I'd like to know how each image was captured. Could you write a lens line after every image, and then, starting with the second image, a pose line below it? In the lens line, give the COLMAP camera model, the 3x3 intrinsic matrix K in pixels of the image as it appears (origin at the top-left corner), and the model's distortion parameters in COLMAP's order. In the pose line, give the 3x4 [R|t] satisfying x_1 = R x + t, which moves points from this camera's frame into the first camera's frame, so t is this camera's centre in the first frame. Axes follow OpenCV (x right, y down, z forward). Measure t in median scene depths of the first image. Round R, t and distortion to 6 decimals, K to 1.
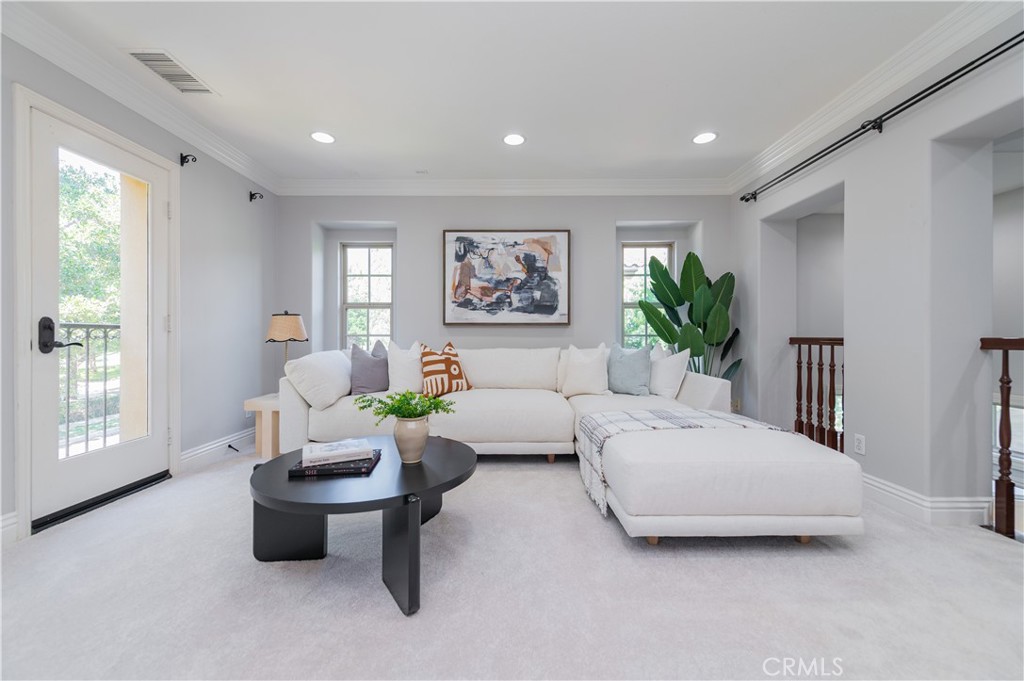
lens RADIAL K [[401.1, 0, 513.4], [0, 401.1, 336.2], [0, 0, 1]] dist [0.022071, -0.007732]
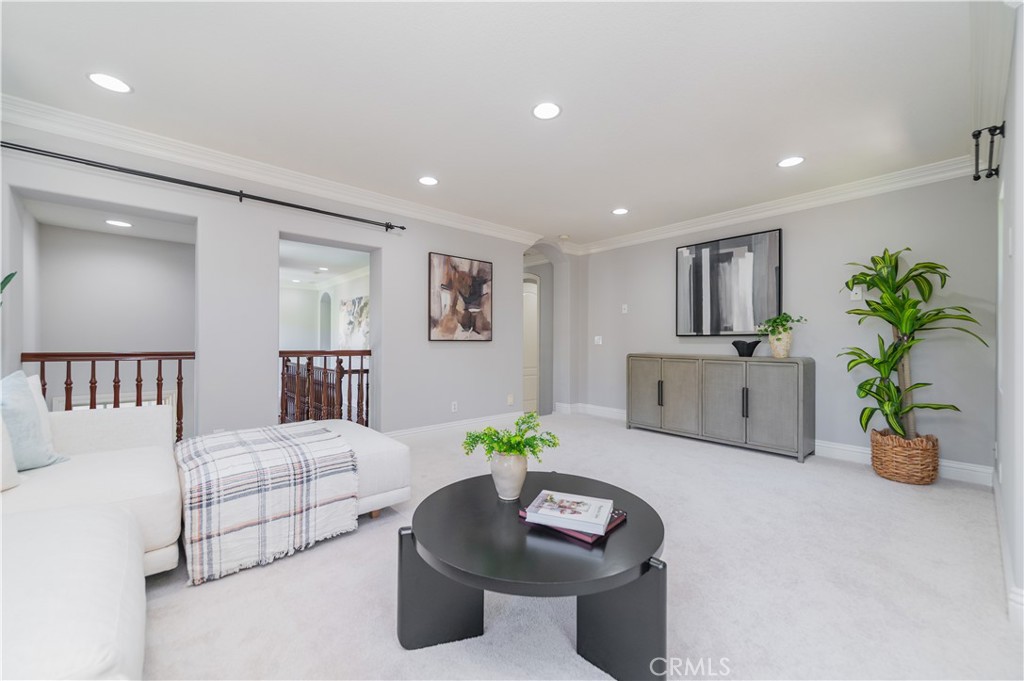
lens RADIAL K [[401.1, 0, 513.4], [0, 401.1, 336.2], [0, 0, 1]] dist [0.022071, -0.007732]
pose [[-0.662106, 0.007577, 0.749372, -0.435164], [-0.008197, 0.999816, -0.017351, -0.019461], [-0.749365, -0.017631, -0.661922, 0.724222]]
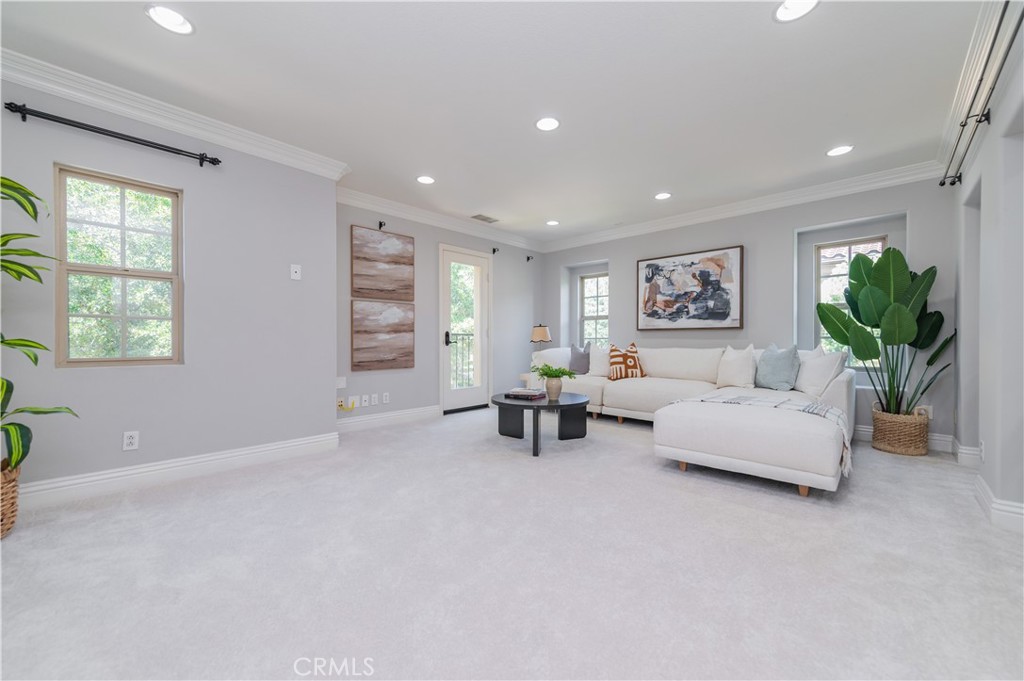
lens RADIAL K [[398.9, 0, 507.6], [0, 398.9, 340.1], [0, 0, 1]] dist [0.012672, -0.000195]
pose [[0.724277, -0.000791, -0.689509, 0.443624], [0.001727, 0.999998, 0.000667, 0.003085], [0.689507, -0.001674, 0.724277, -0.285450]]
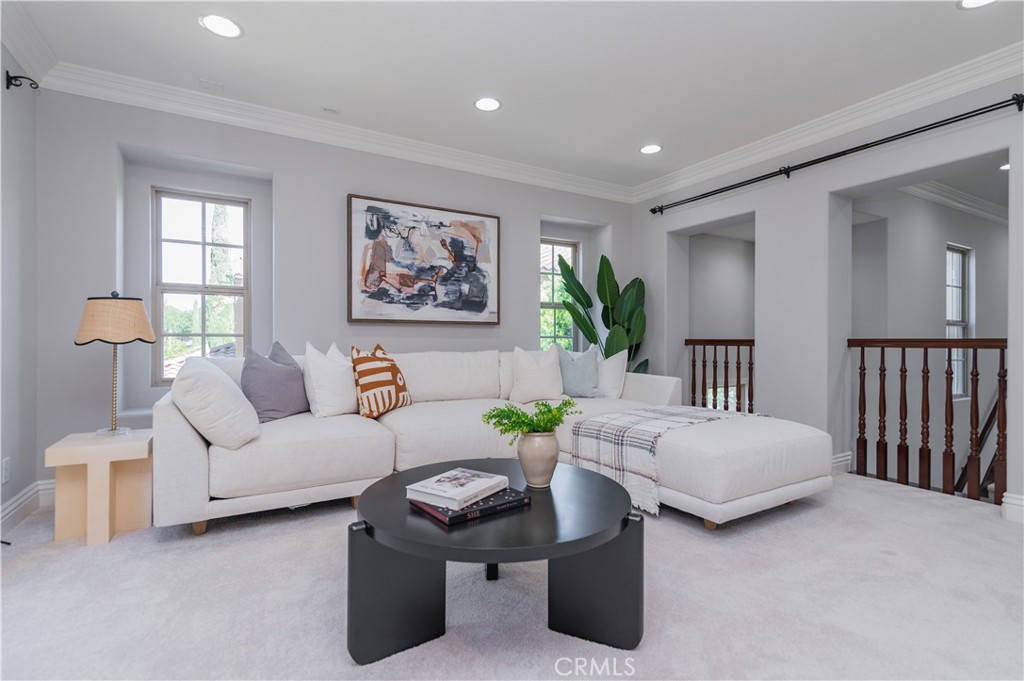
lens RADIAL K [[475.3, 0, 512.0], [0, 475.3, 340.5], [0, 0, 1]] dist [0.014270, -0.000521]
pose [[0.863066, 0.001545, 0.505088, -0.362137], [-0.002669, 0.999995, 0.001501, 0.005340], [-0.505083, -0.002643, 0.863066, 0.083709]]
